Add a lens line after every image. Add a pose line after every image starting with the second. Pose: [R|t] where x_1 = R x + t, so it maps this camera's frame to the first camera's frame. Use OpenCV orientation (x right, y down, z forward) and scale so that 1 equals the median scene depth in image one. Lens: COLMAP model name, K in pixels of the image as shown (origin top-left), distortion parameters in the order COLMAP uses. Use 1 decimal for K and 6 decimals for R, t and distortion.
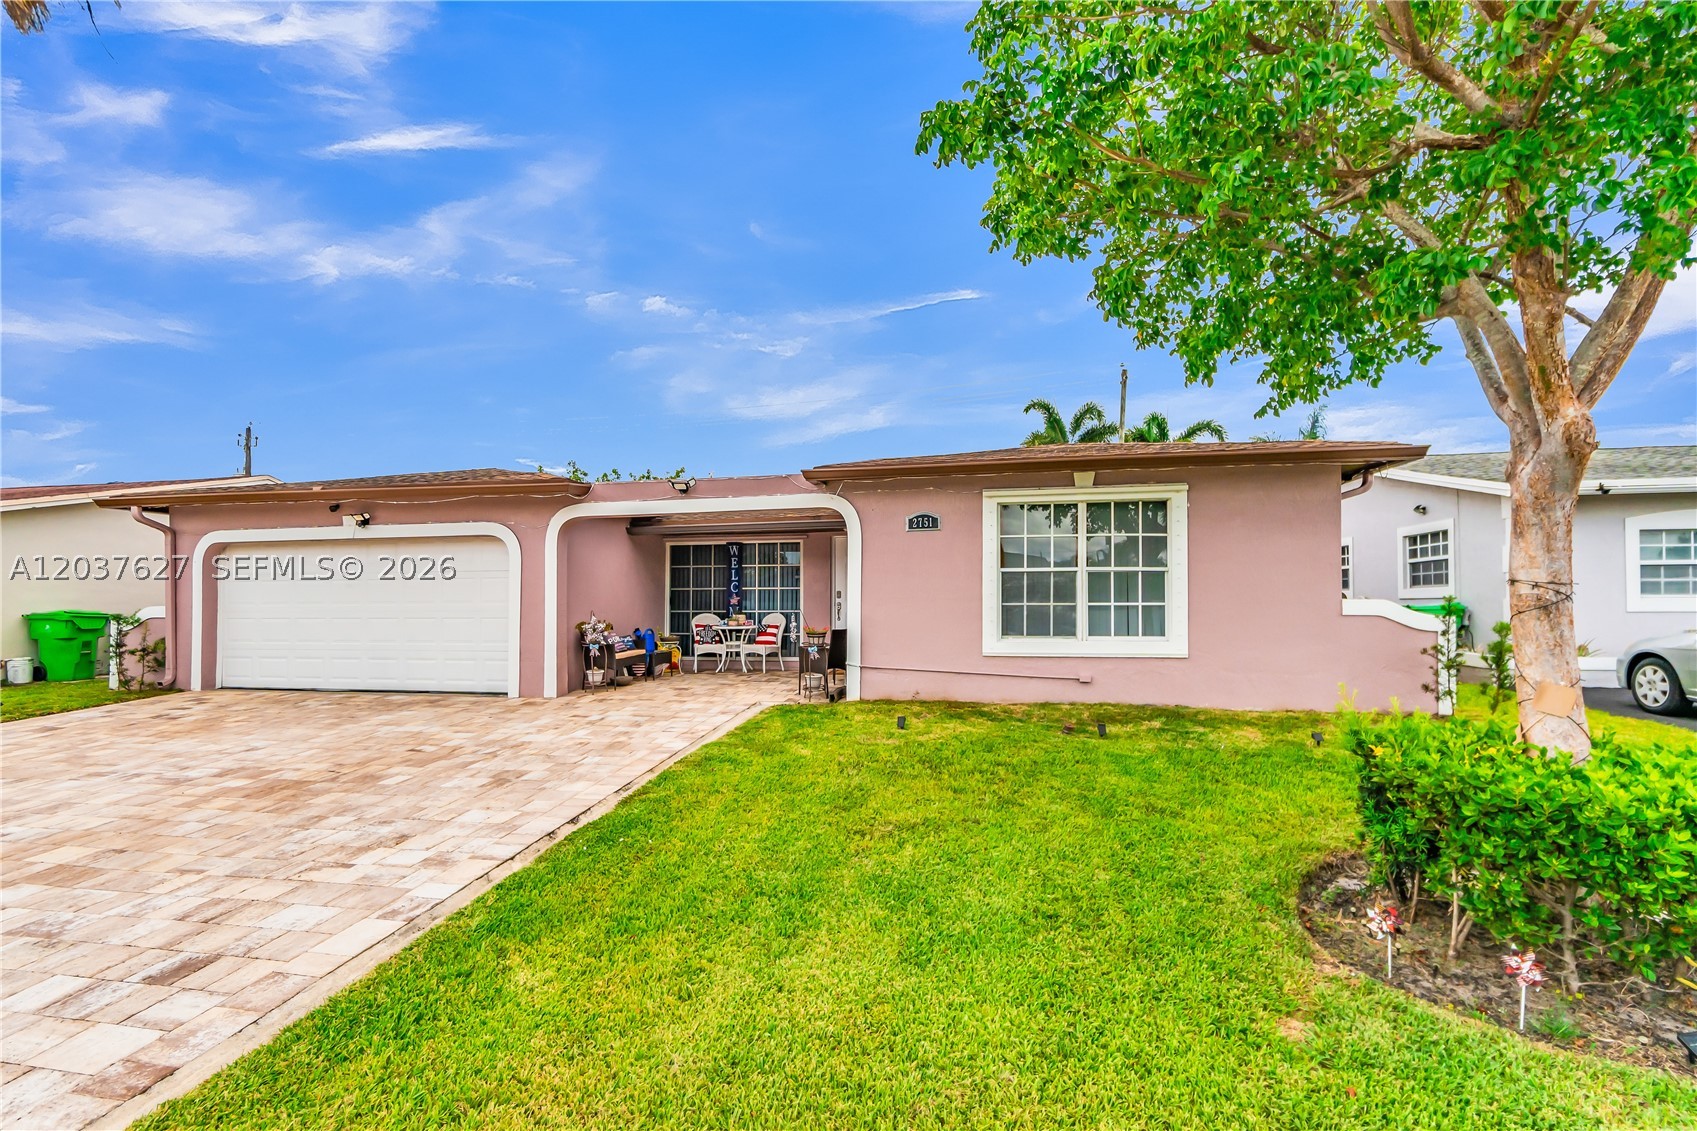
lens RADIAL K [[742.7, 0, 841.2], [0, 742.7, 577.5], [0, 0, 1]] dist [0.001448, -0.000371]
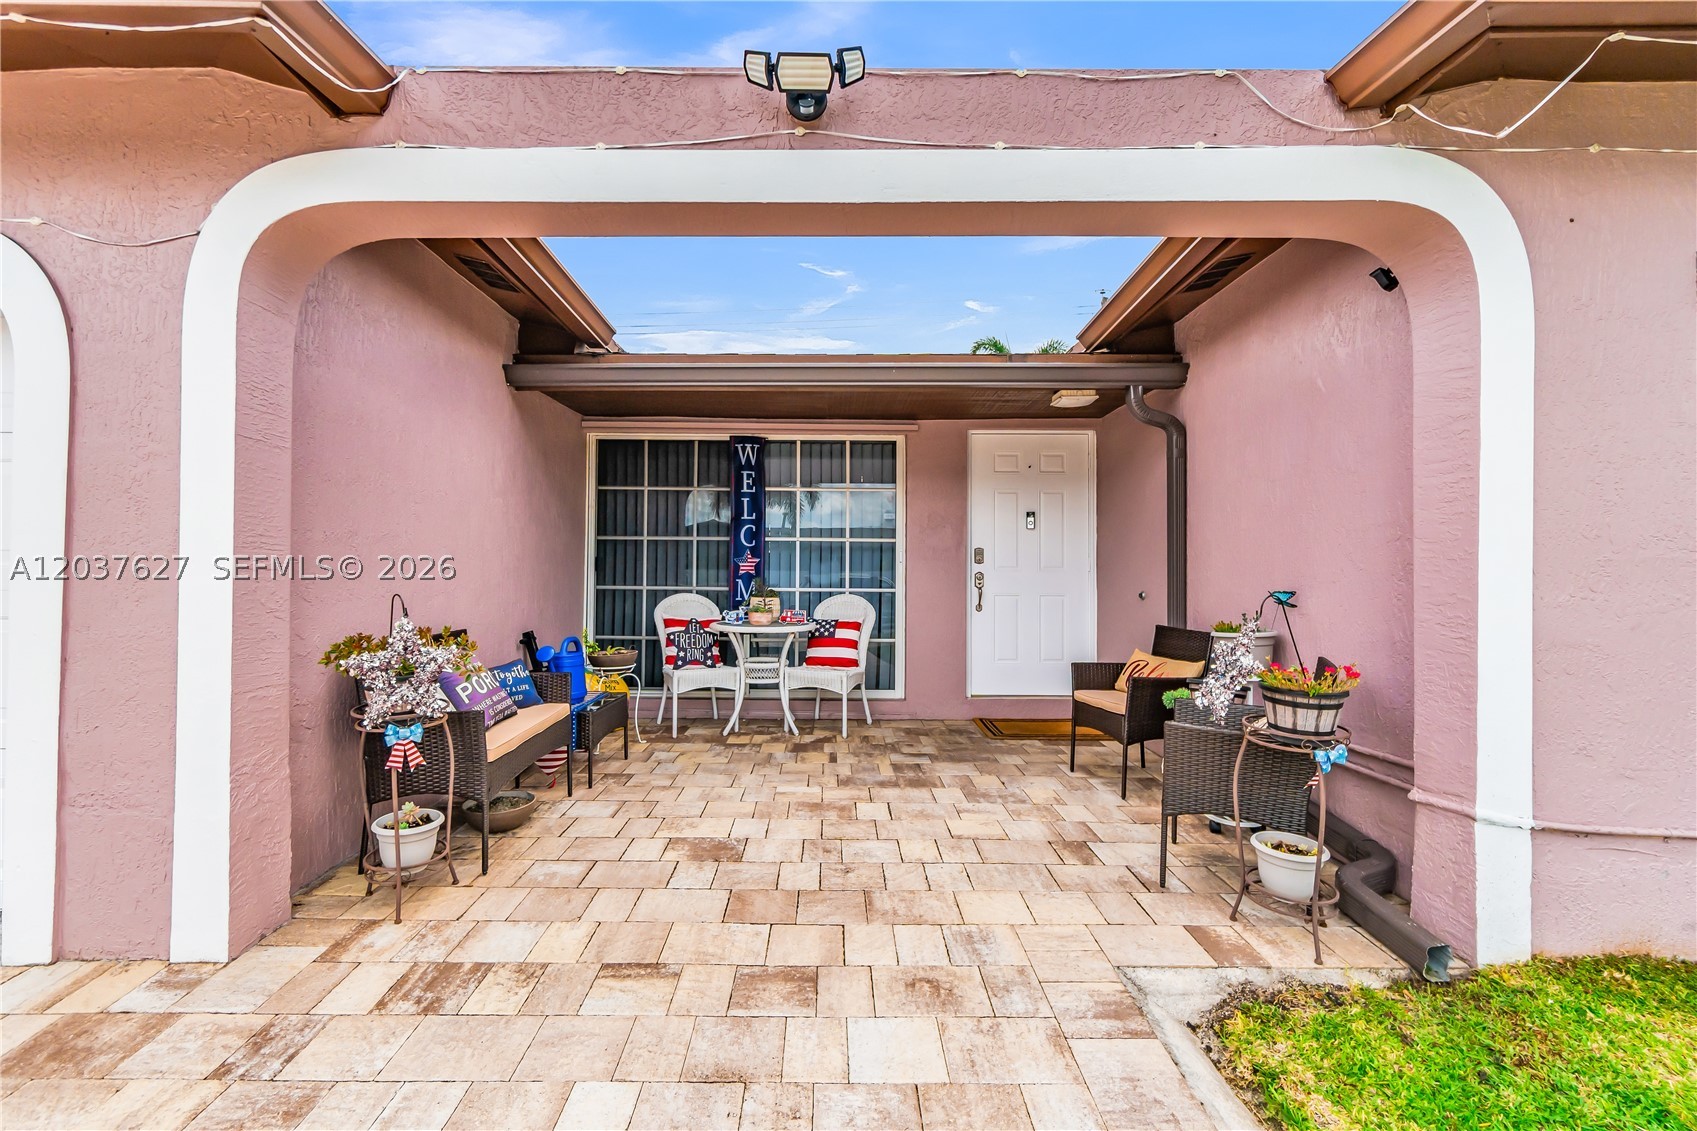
lens RADIAL K [[742.7, 0, 827.2], [0, 742.7, 557.3], [0, 0, 1]] dist [0.001448, -0.000371]
pose [[0.982137, 0.017067, 0.187390, -0.237629], [-0.019833, 0.999720, 0.012894, 0.025617], [-0.187118, -0.016380, 0.982201, 0.720381]]
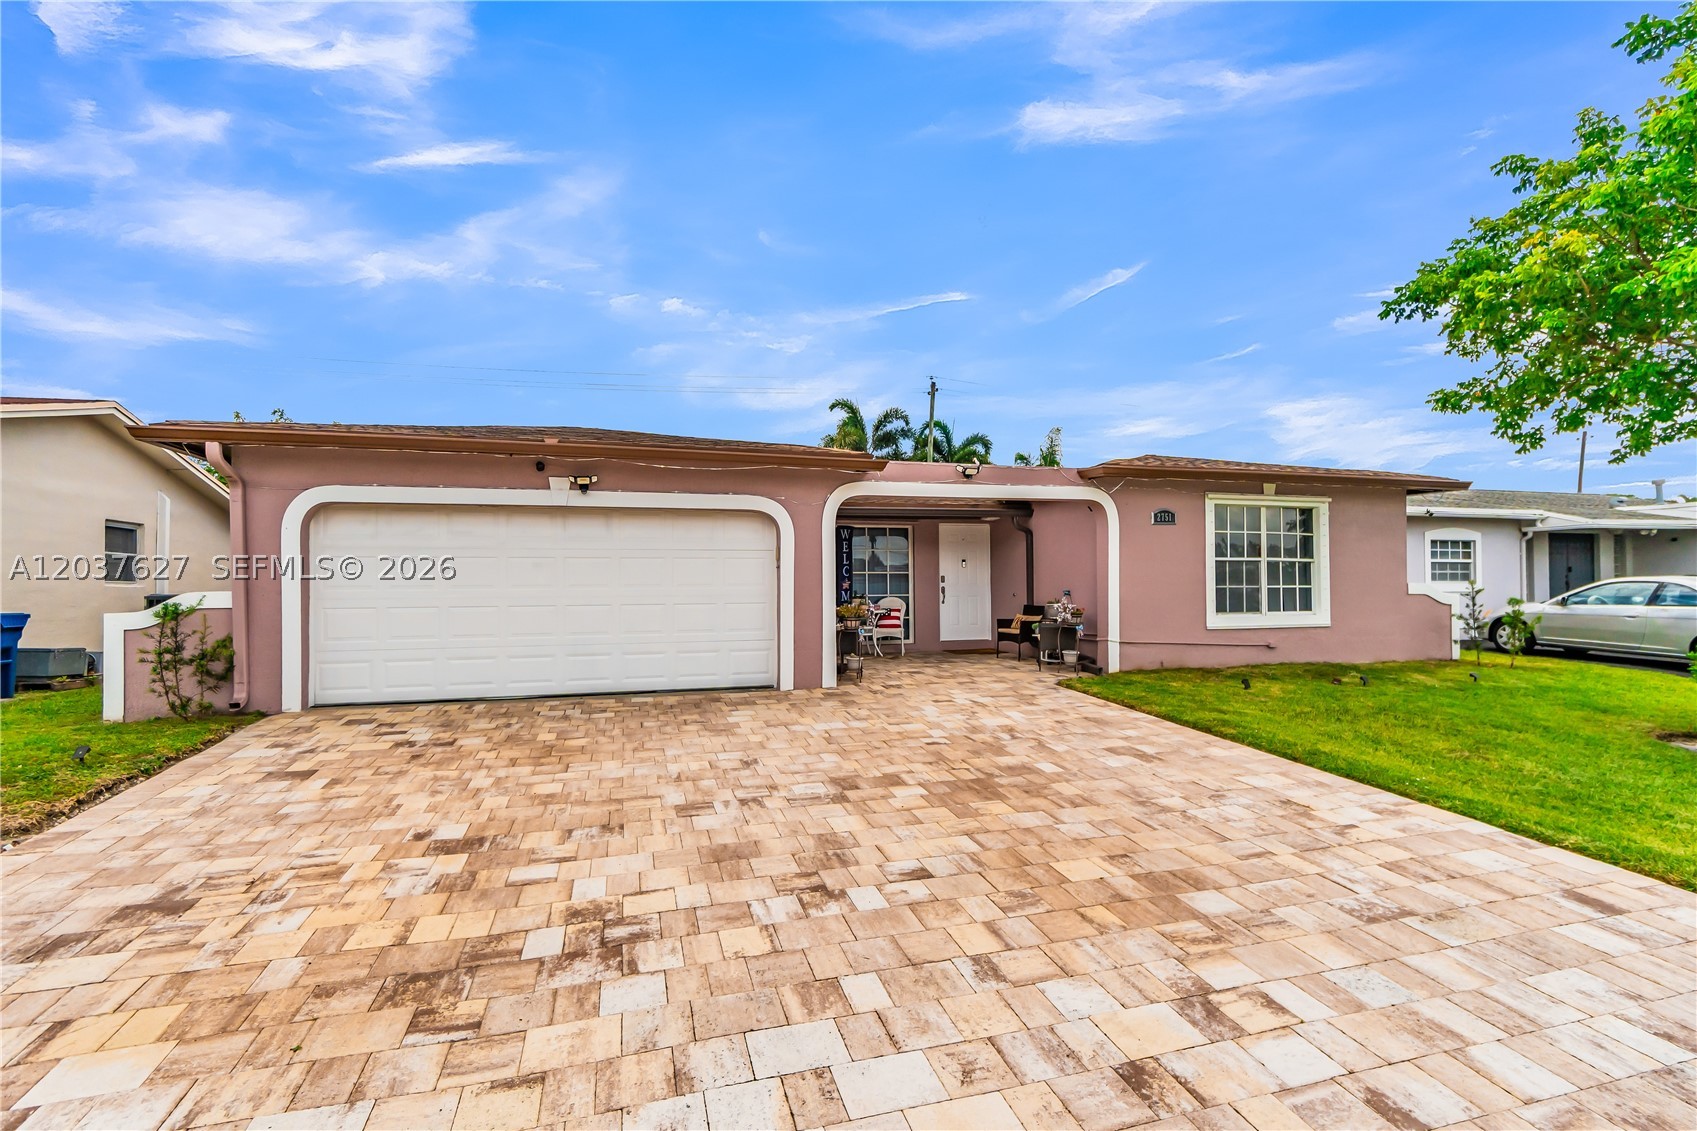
lens RADIAL K [[742.7, 0, 827.4], [0, 742.7, 568.2], [0, 0, 1]] dist [0.001448, -0.000371]
pose [[0.896751, 0.011152, 0.442395, -0.795183], [-0.013523, 0.999906, 0.002206, 0.009650], [-0.442329, -0.007960, 0.896818, 0.163093]]
